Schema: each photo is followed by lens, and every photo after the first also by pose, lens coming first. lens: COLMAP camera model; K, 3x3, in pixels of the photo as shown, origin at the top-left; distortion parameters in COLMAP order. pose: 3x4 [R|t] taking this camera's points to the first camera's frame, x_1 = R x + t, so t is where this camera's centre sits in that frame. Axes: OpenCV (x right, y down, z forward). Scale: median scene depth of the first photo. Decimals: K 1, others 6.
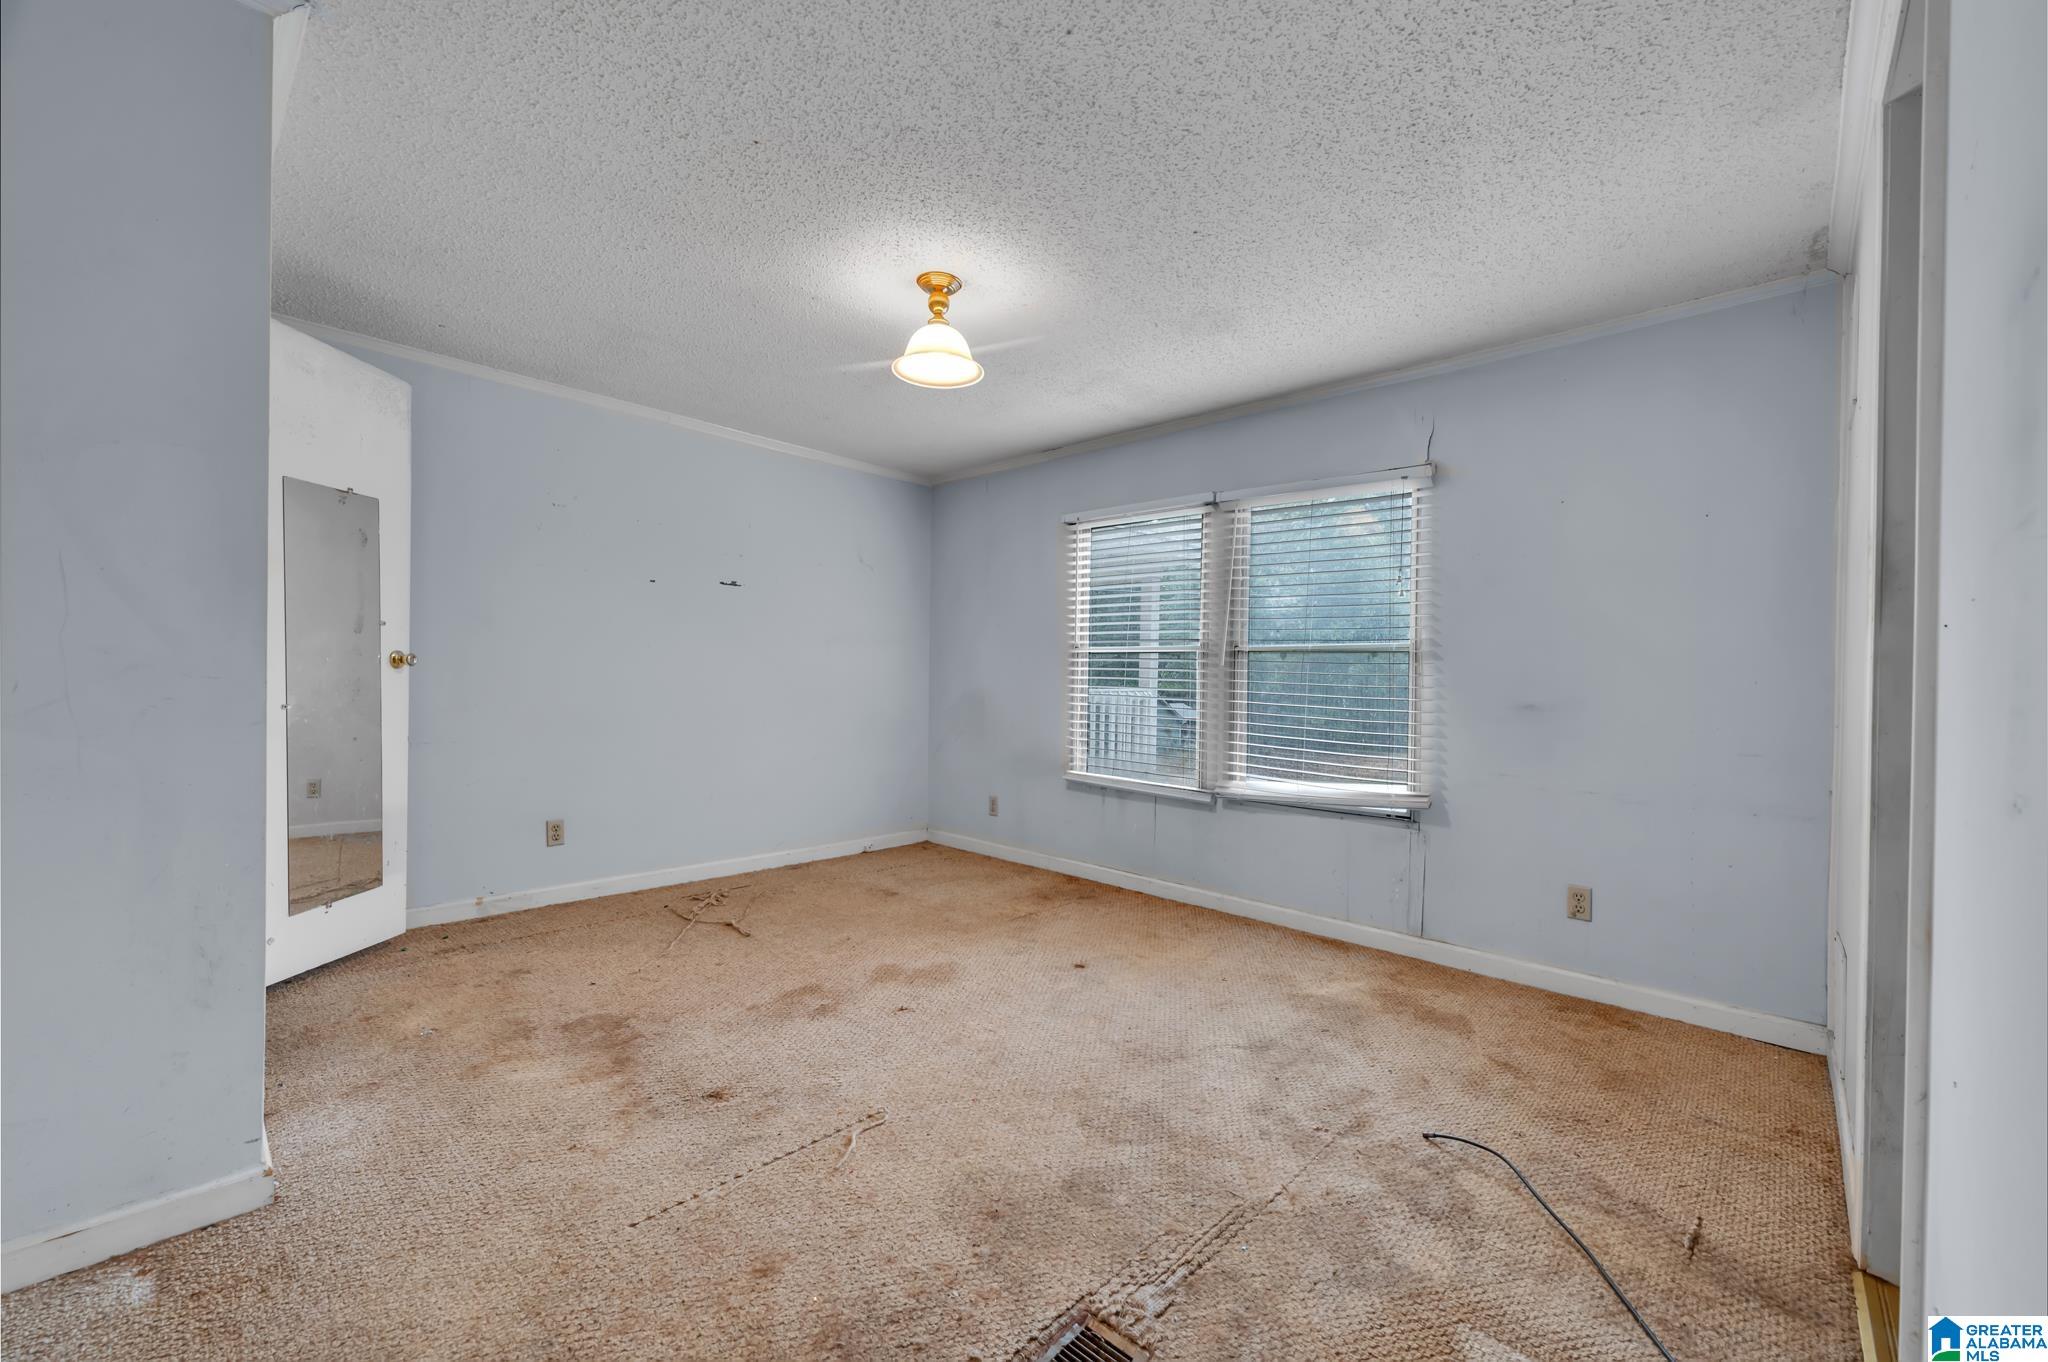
lens RADIAL K [[808.2, 0, 1024.1], [0, 808.2, 681.8], [0, 0, 1]] dist [0.003523, 0.000537]
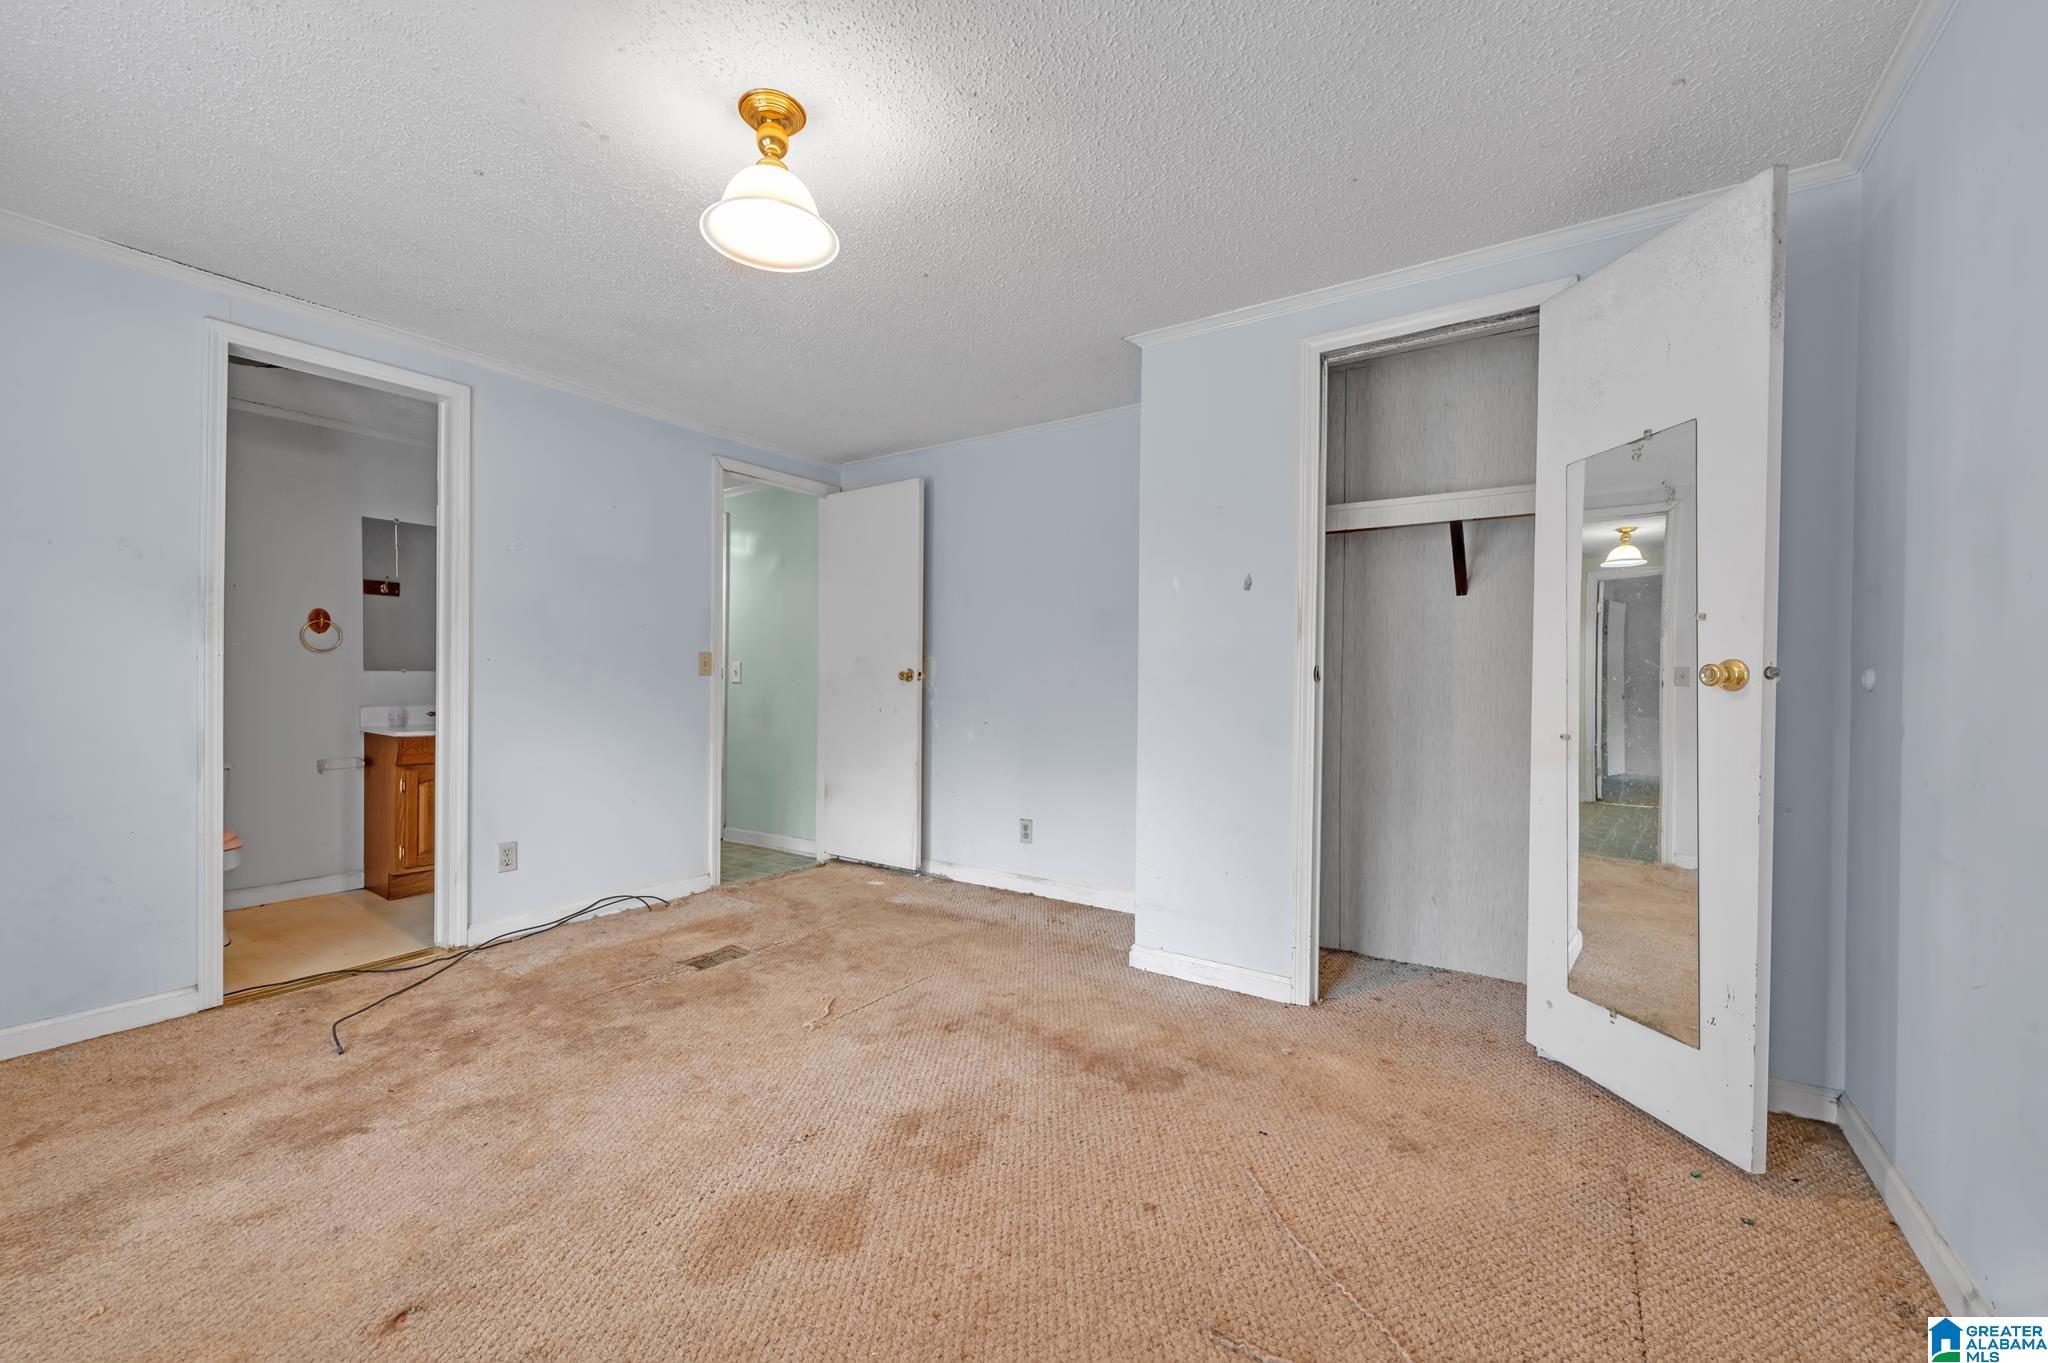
lens RADIAL K [[808.2, 0, 1026.4], [0, 808.2, 684.8], [0, 0, 1]] dist [0.003523, 0.000537]
pose [[-0.985995, -0.025065, -0.164879, -0.264454], [-0.025760, 0.999666, 0.002075, -0.012536], [0.164772, 0.006293, -0.986312, 2.108420]]
